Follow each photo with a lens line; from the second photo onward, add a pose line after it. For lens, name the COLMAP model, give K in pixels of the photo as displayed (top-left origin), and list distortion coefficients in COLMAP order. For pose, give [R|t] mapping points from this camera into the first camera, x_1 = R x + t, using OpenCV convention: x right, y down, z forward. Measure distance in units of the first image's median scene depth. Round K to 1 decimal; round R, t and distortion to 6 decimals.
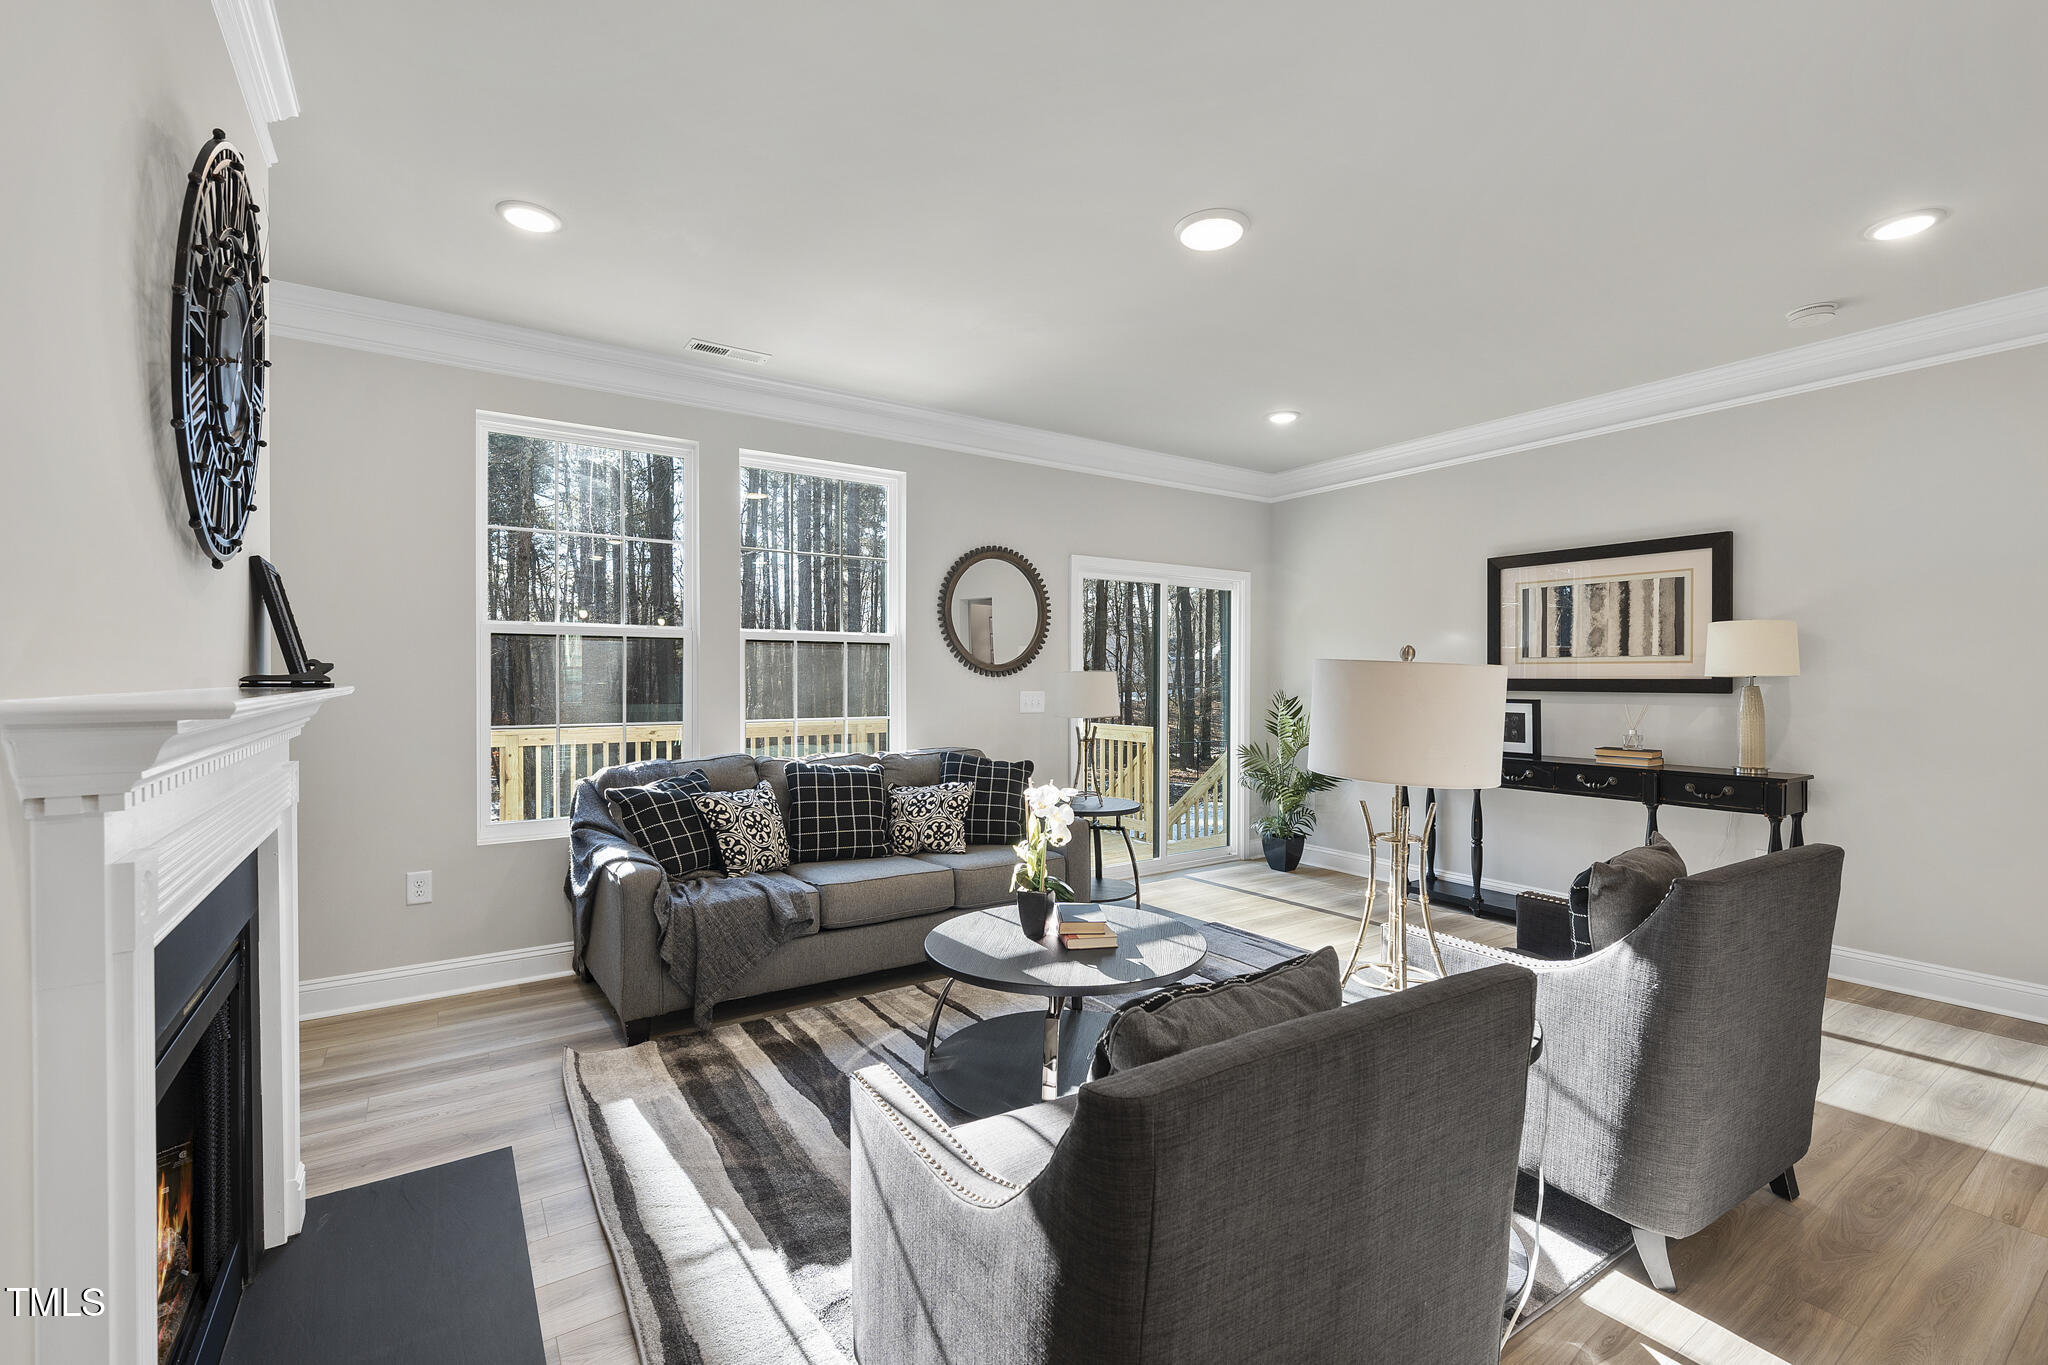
lens RADIAL K [[882.7, 0, 1030.8], [0, 882.7, 679.6], [0, 0, 1]] dist [0.000851, -0.000193]
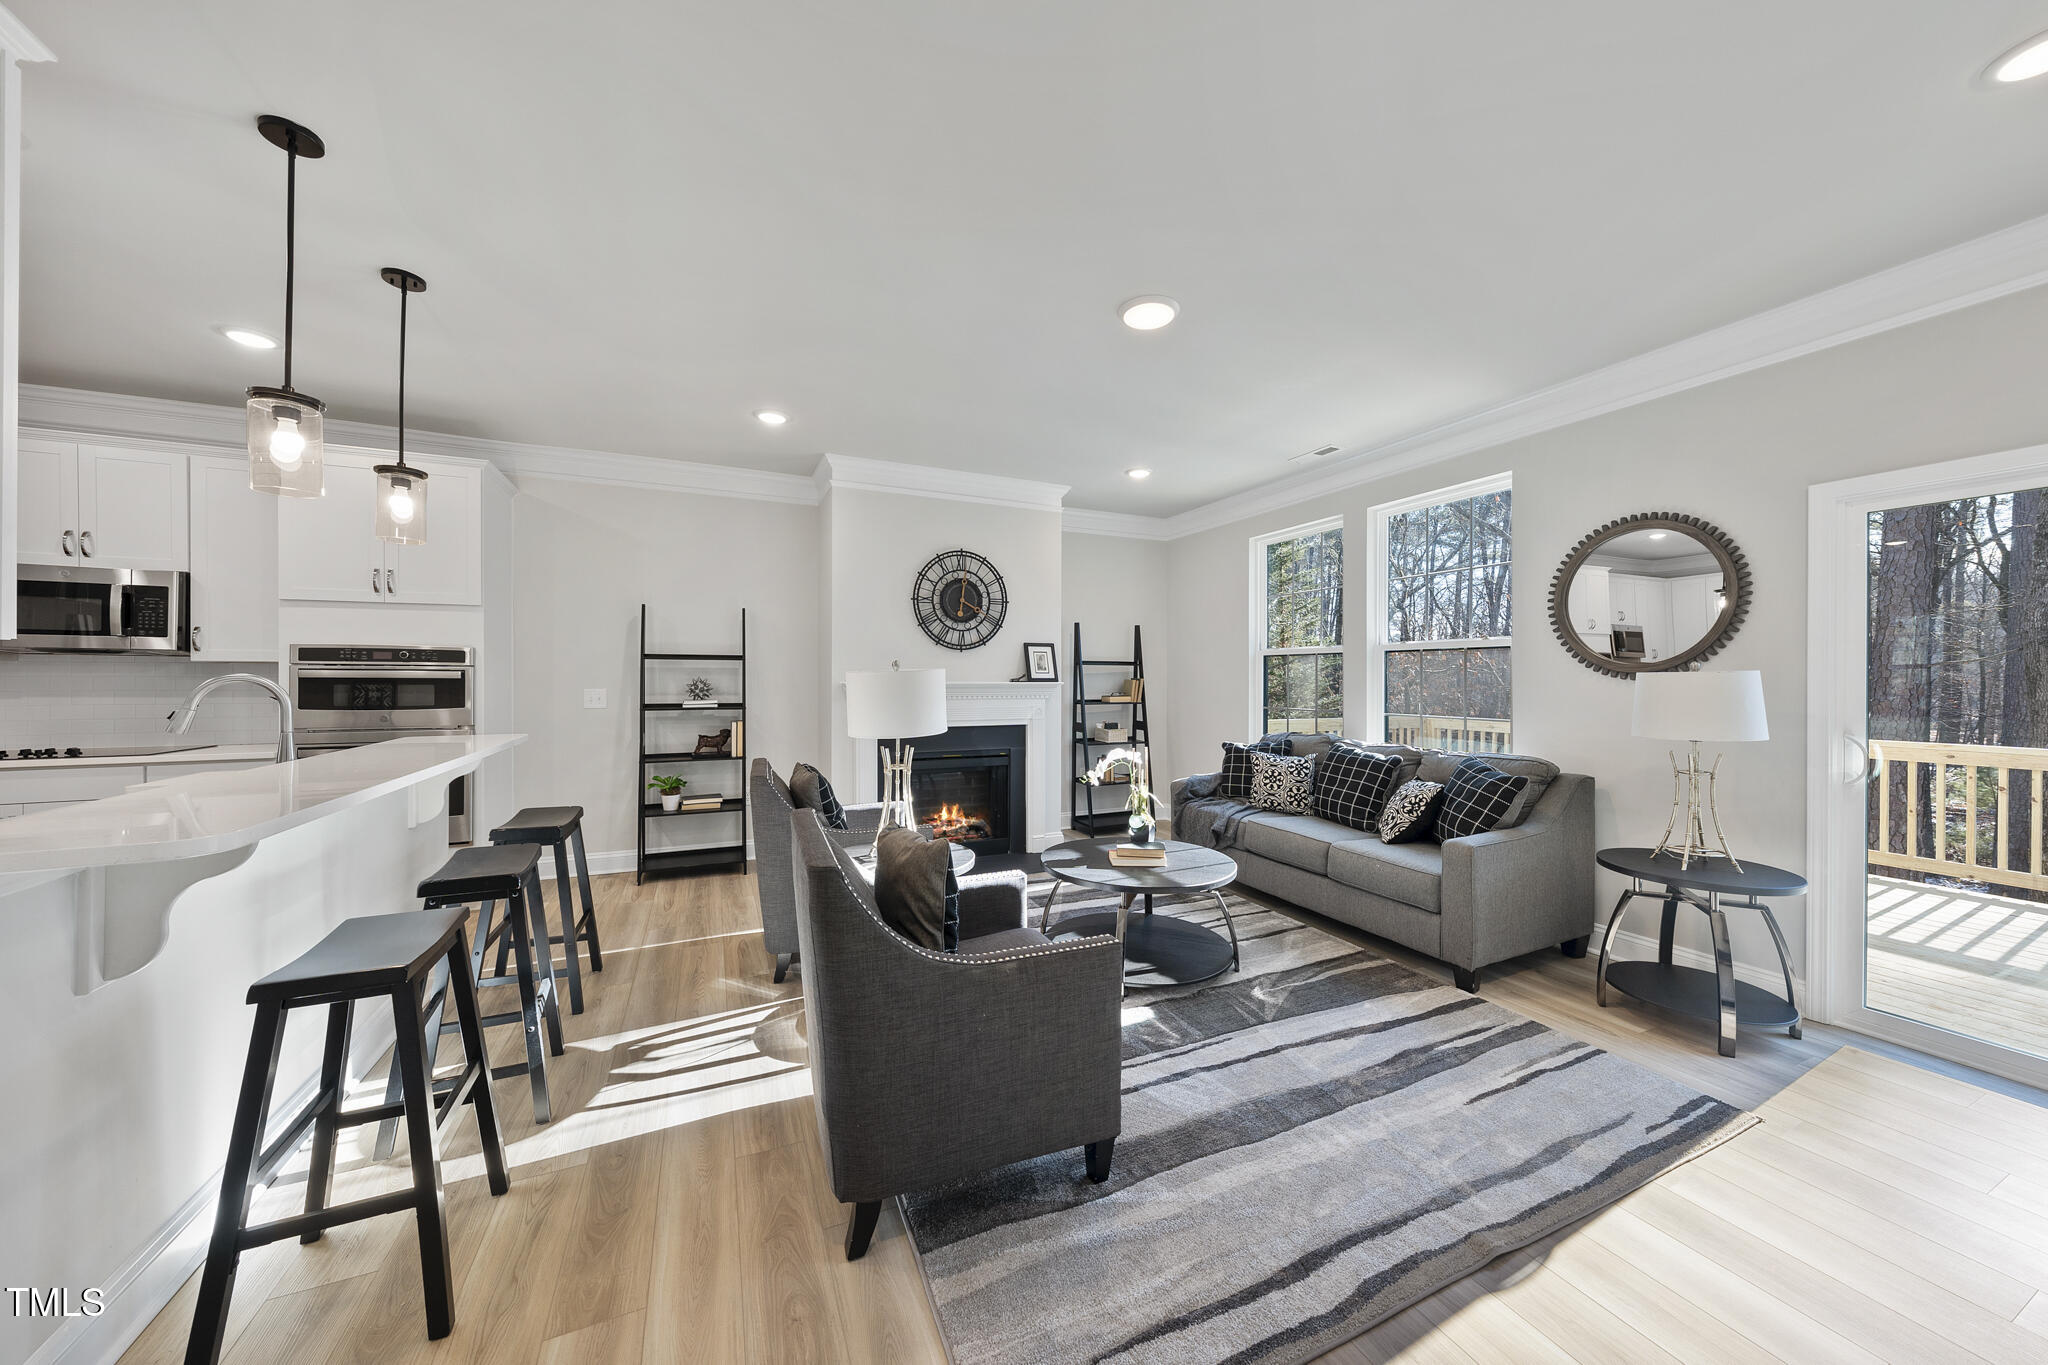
lens RADIAL K [[701.5, 0, 1021.3], [0, 701.5, 685.2], [0, 0, 1]] dist [-0.000699, 0.000150]
pose [[-0.177763, 0.003079, -0.984068, 0.716639], [-0.002359, 0.999991, 0.003555, 0.002194], [0.984070, 0.002953, -0.177754, 0.606046]]
